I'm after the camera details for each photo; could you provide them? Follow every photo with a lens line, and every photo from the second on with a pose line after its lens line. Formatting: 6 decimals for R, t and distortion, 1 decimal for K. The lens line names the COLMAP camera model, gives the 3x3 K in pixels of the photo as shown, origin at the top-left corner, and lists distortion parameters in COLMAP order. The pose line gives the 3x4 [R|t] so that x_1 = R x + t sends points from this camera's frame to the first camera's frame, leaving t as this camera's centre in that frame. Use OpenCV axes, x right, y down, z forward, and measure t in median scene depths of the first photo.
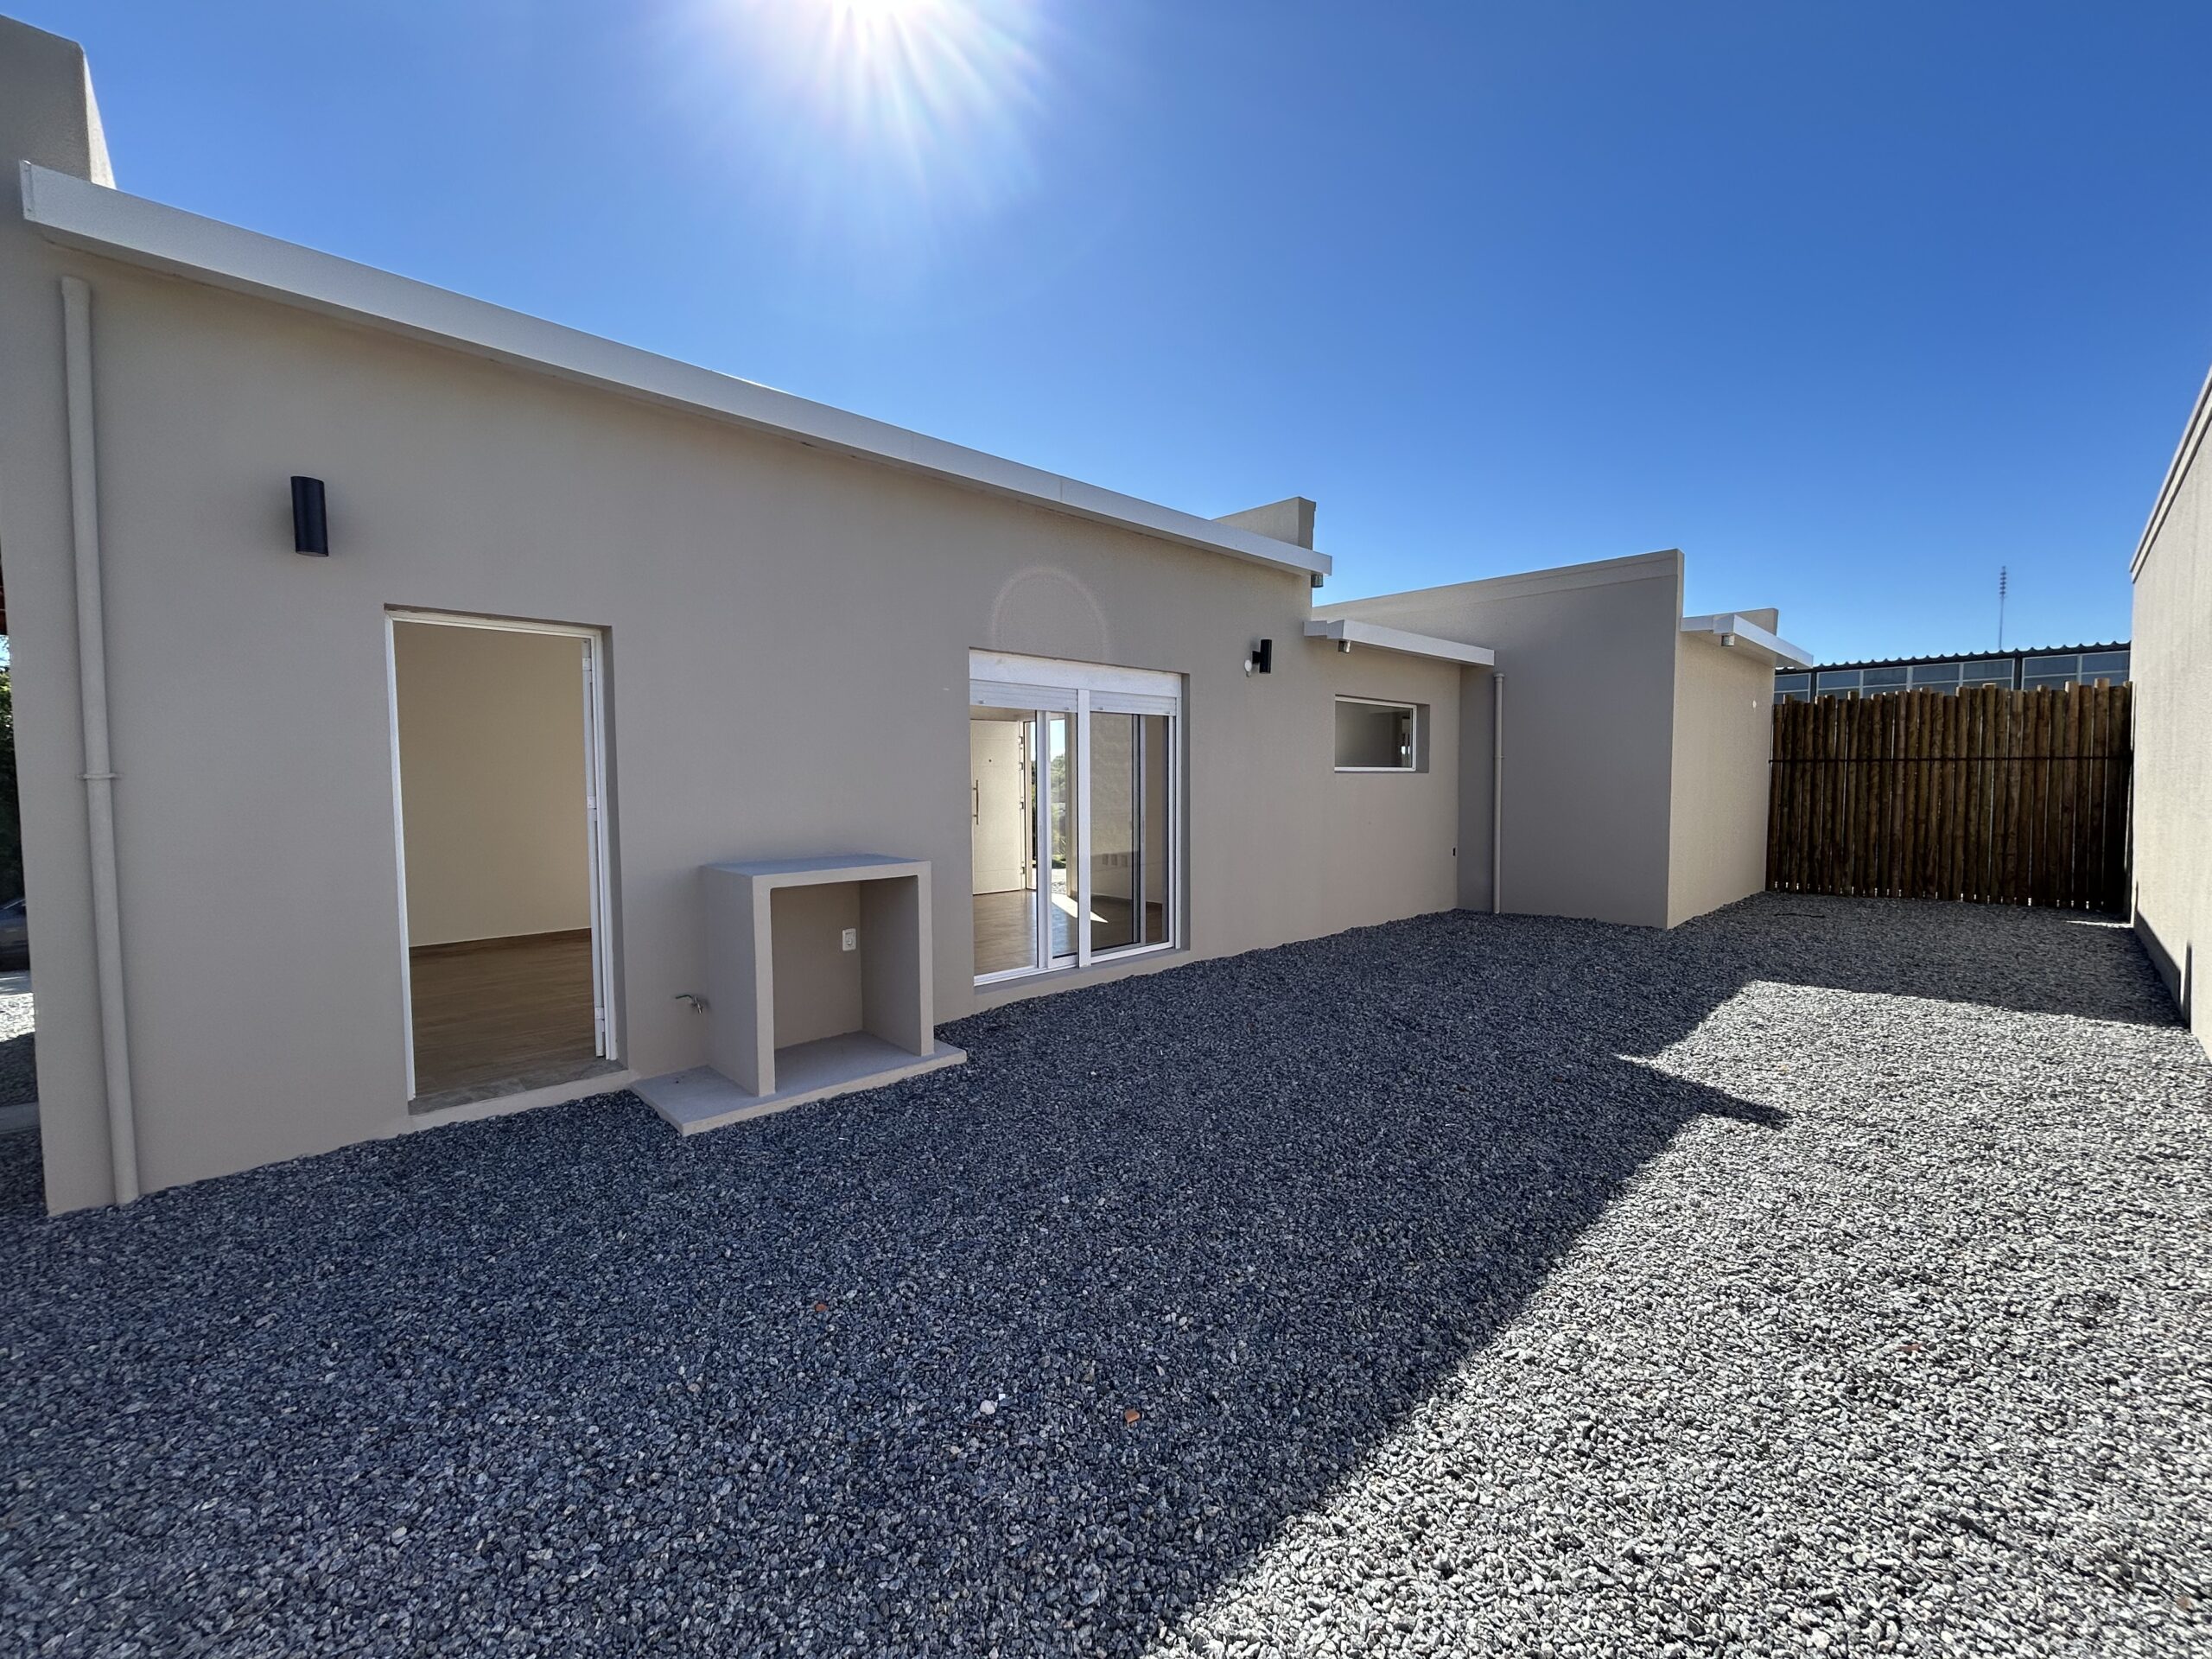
lens RADIAL K [[896.8, 0, 1099.7], [0, 896.8, 828.0], [0, 0, 1]] dist [0.001594, 0.000625]
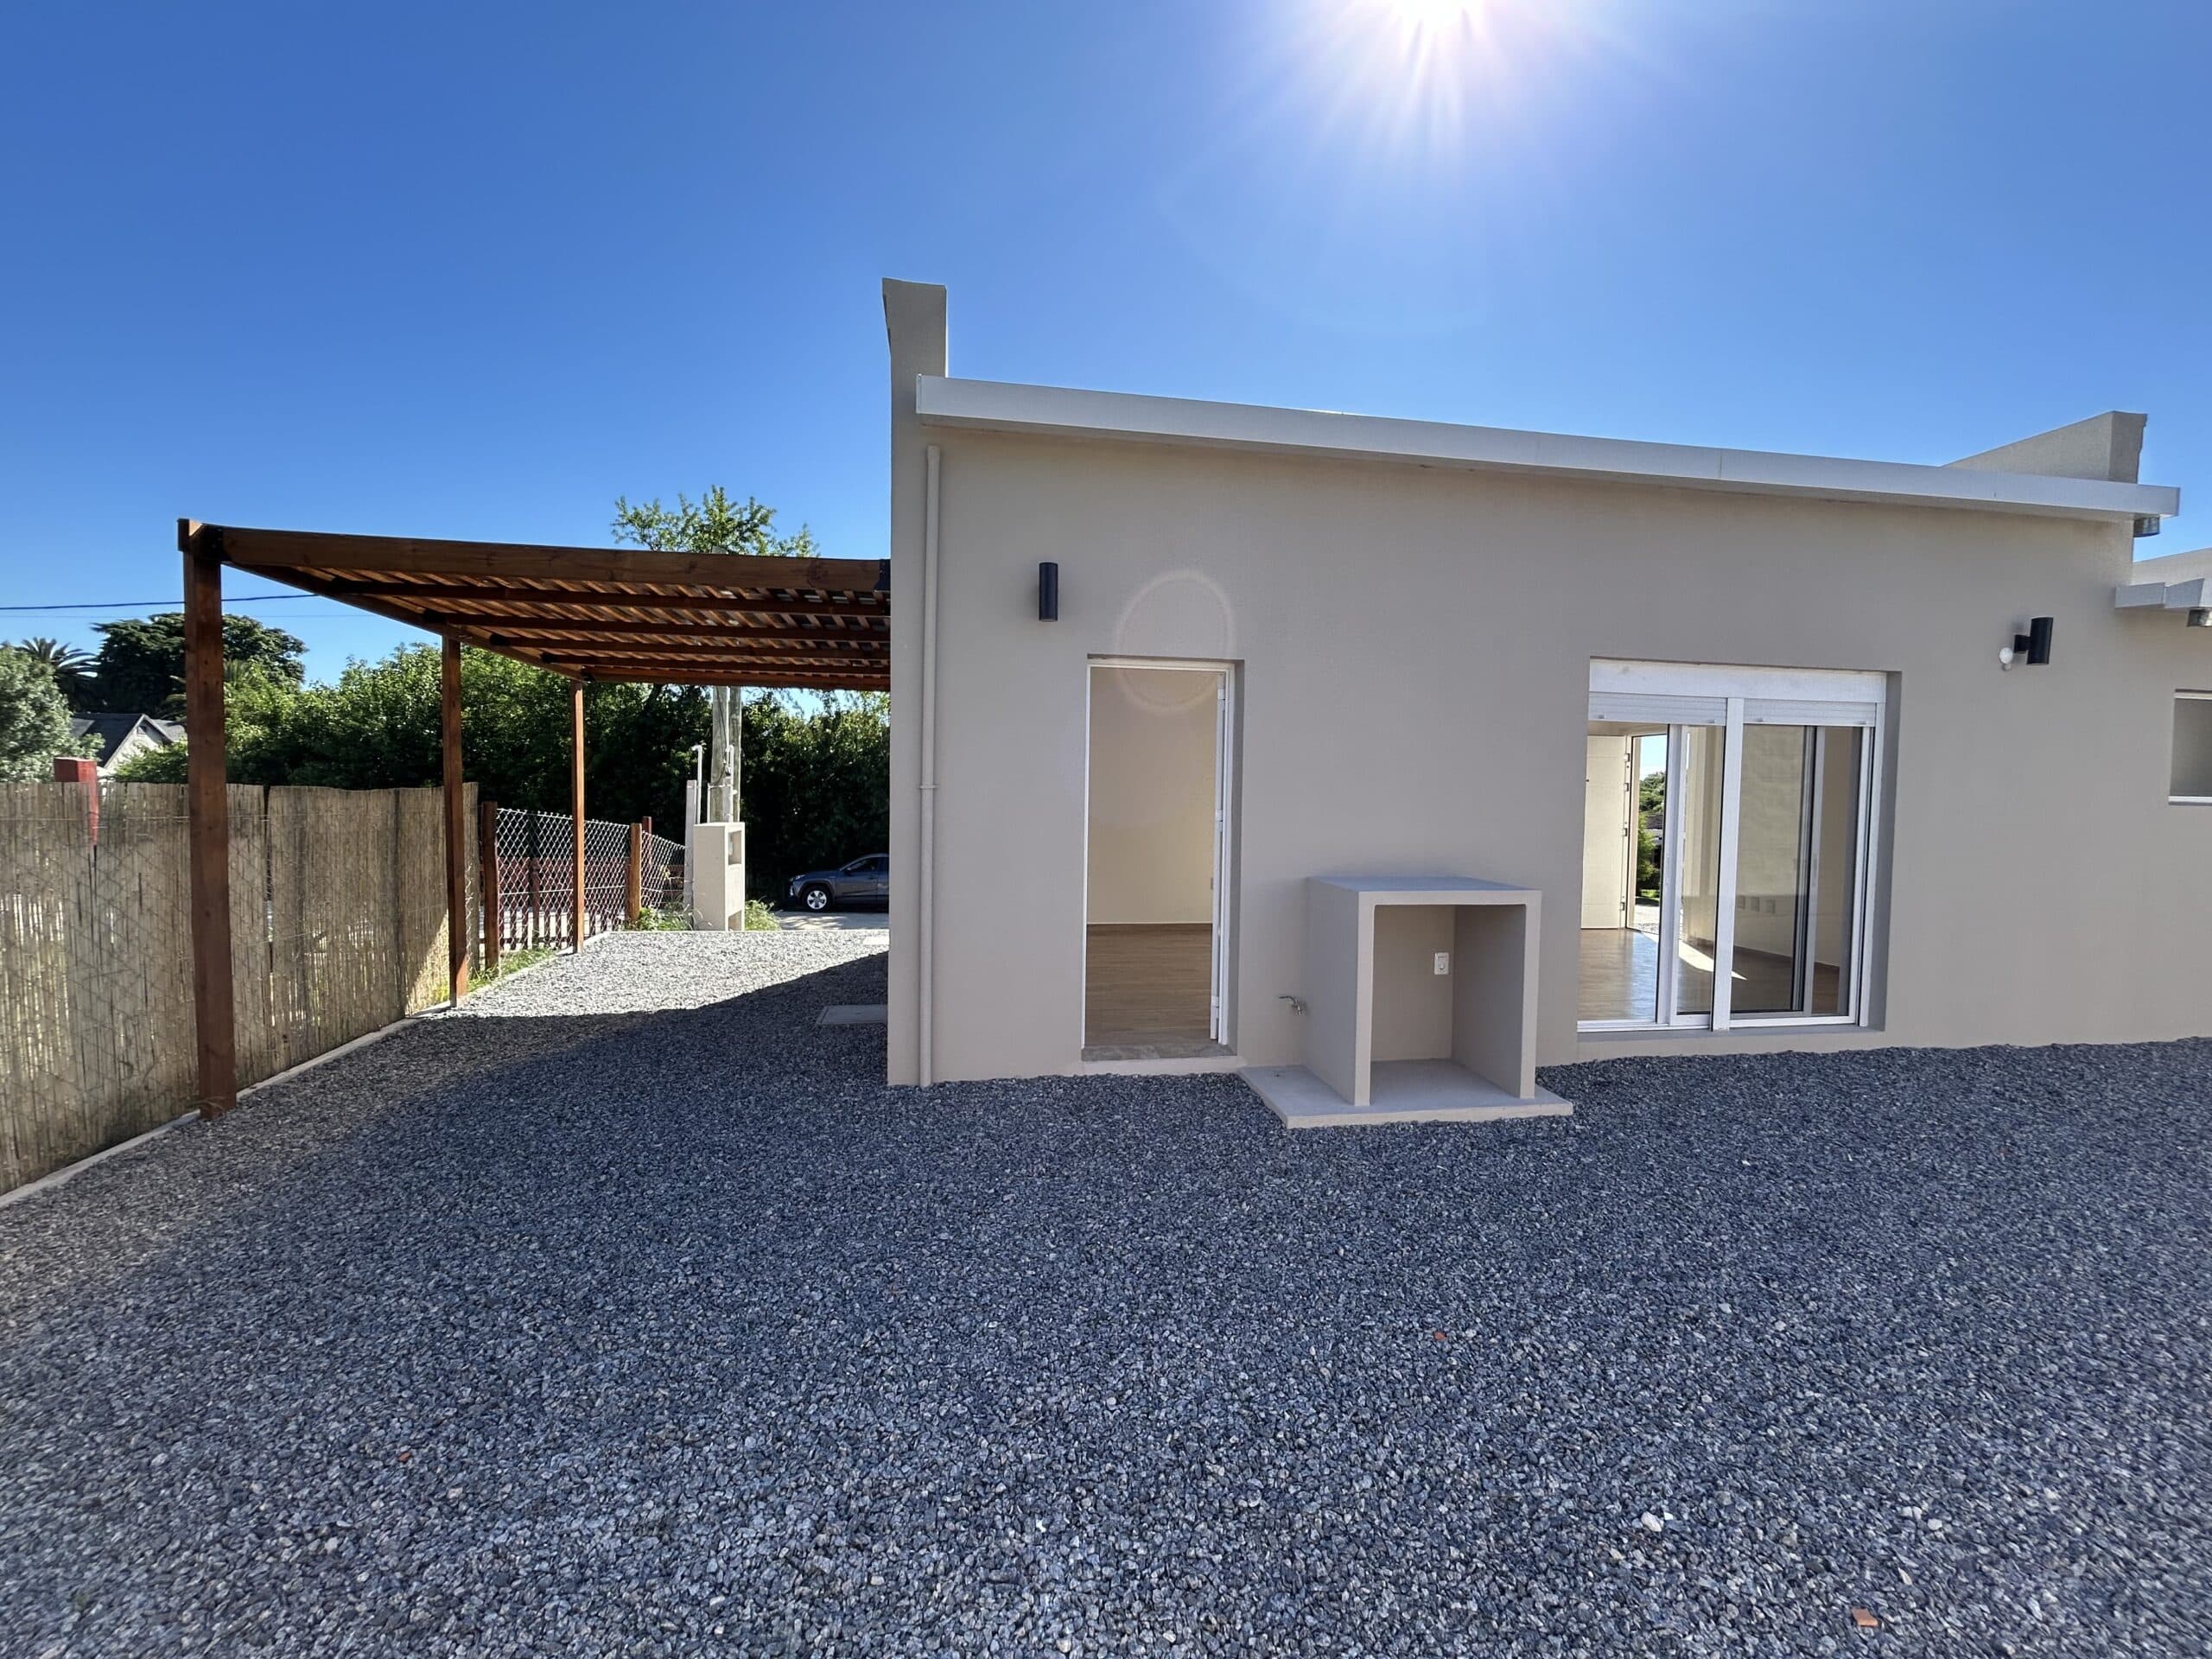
lens RADIAL K [[897.6, 0, 1106.0], [0, 897.6, 829.5], [0, 0, 1]] dist [0.000163, 0.000602]
pose [[0.830437, 0.041739, -0.555547, -0.039361], [-0.051139, 0.998691, -0.001410, -0.001161], [0.554761, 0.029581, 0.831484, -0.018082]]
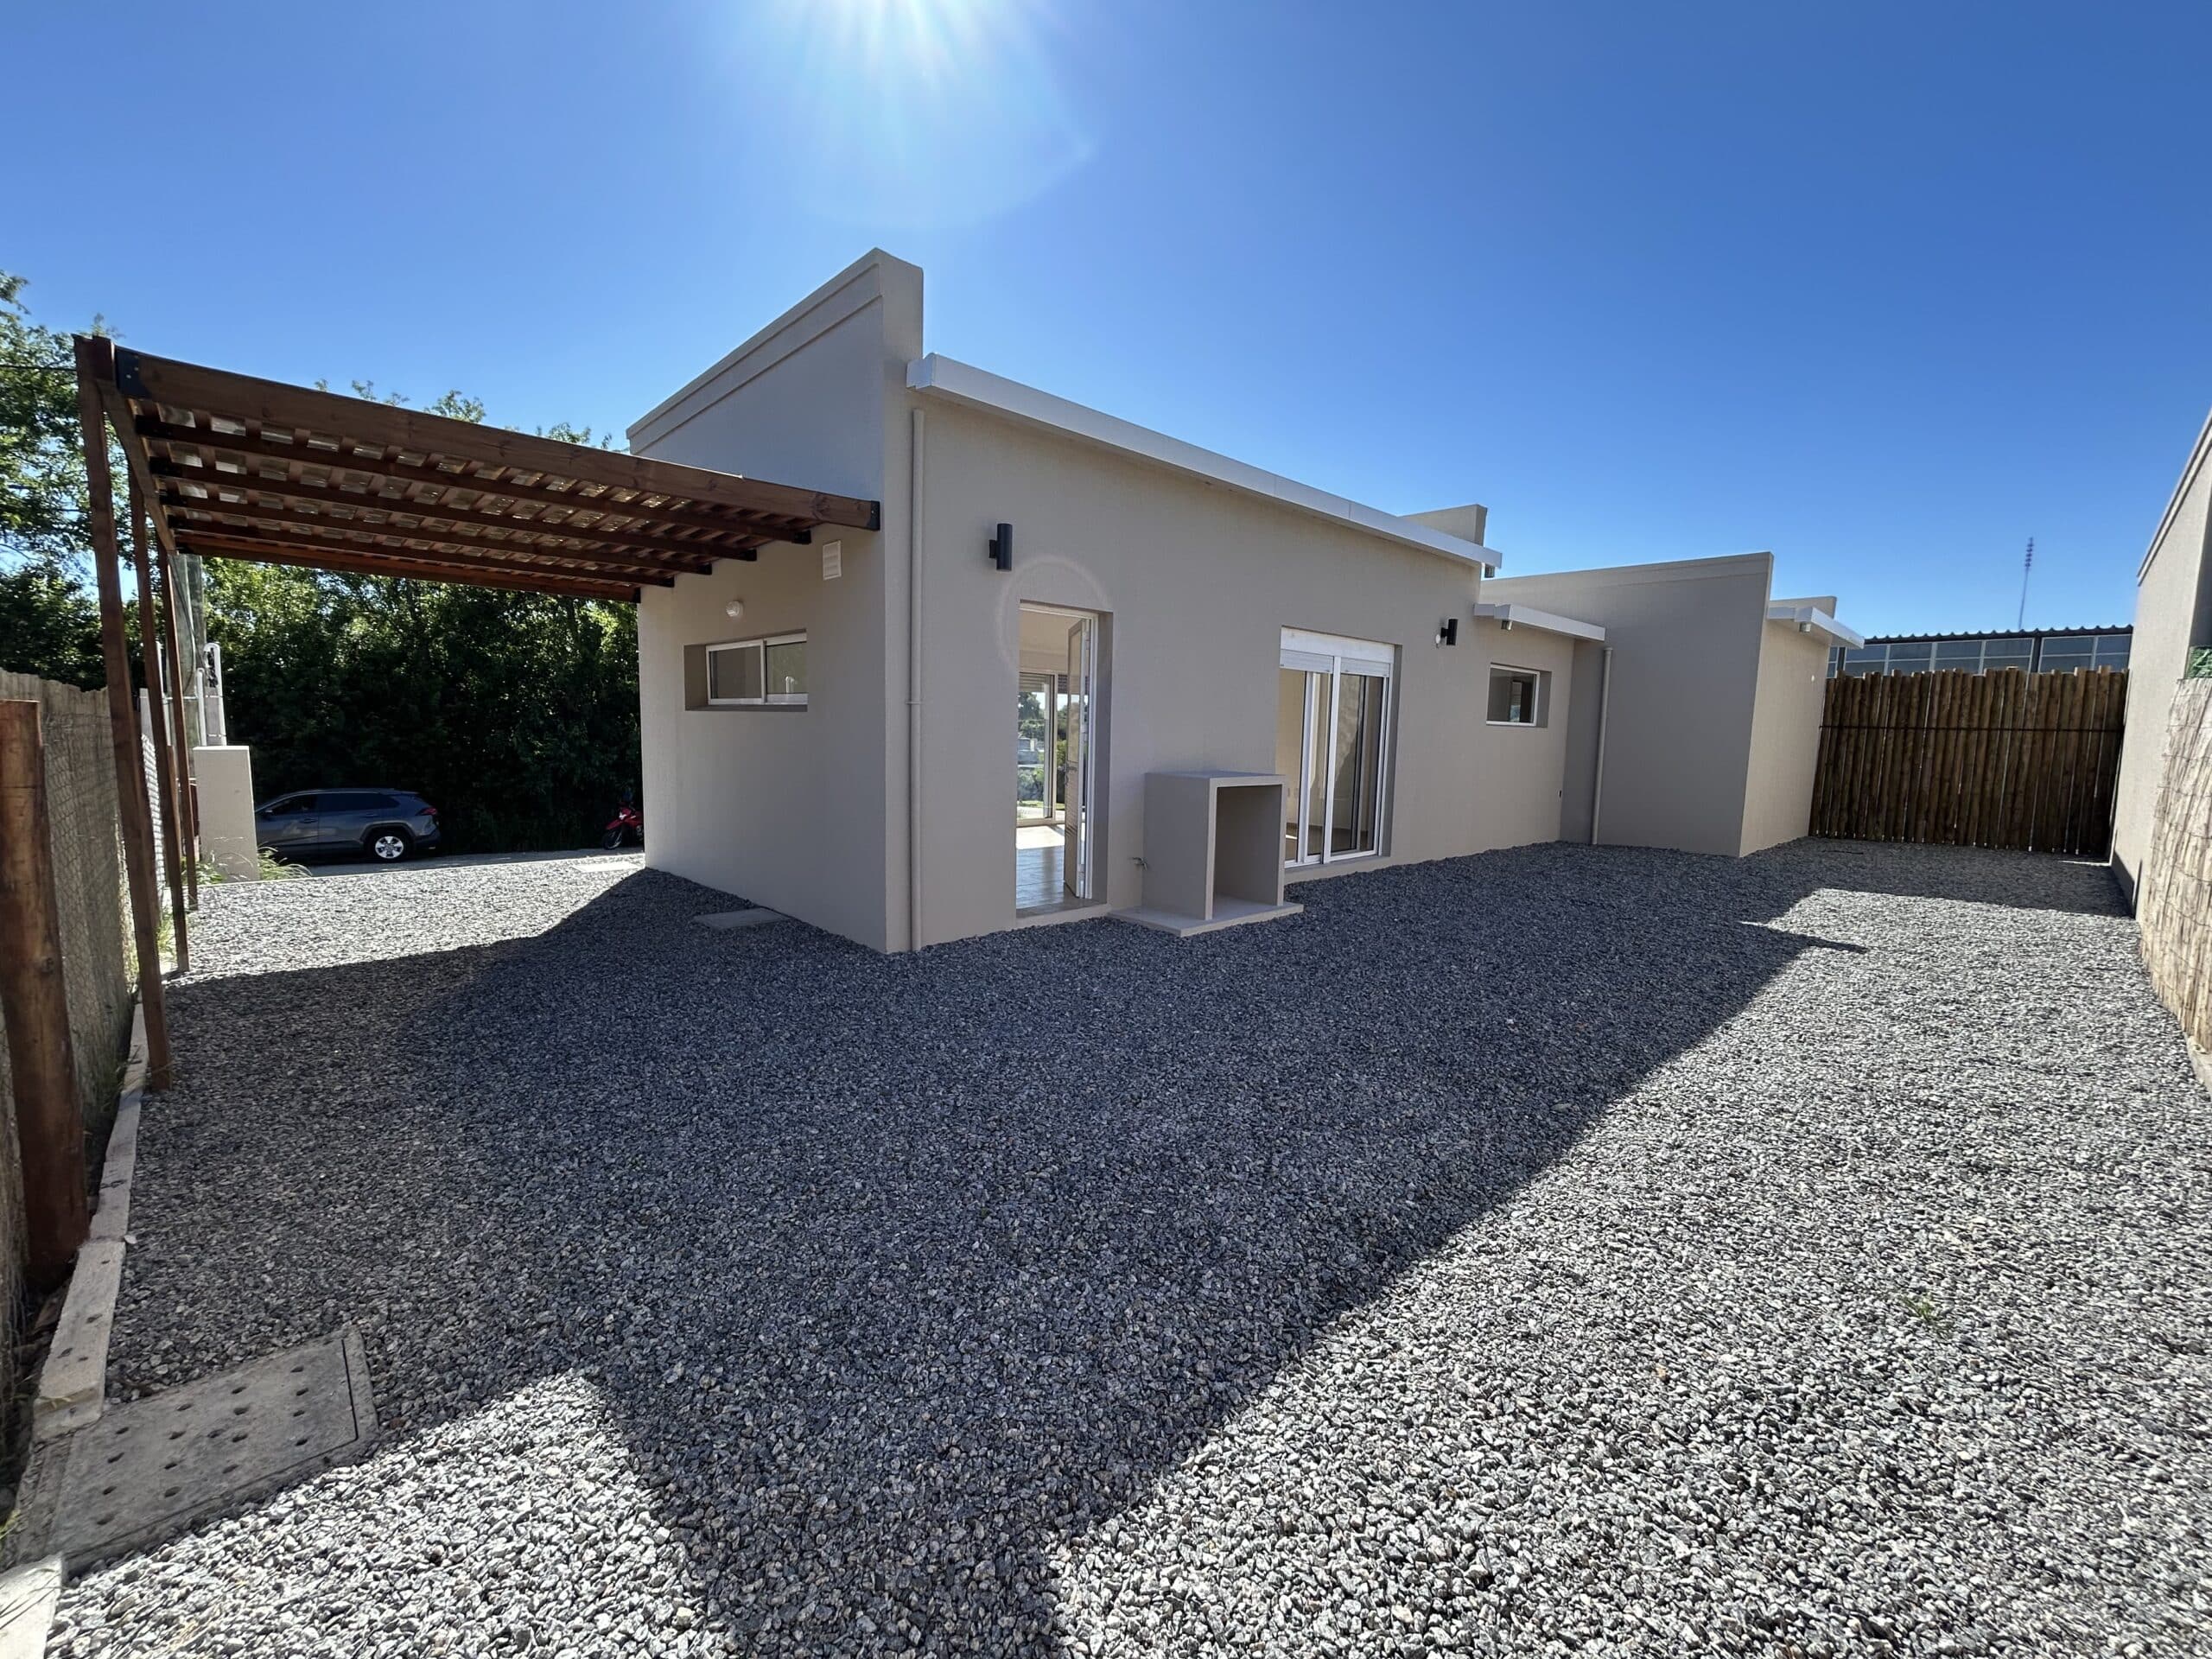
lens RADIAL K [[898.0, 0, 1102.3], [0, 898.0, 827.0], [0, 0, 1]] dist [0.002675, 0.000489]
pose [[0.999597, 0.028379, 0.001064, -0.397041], [-0.028395, 0.998121, 0.054304, 0.040424], [0.000480, -0.054312, 0.998524, -0.385975]]
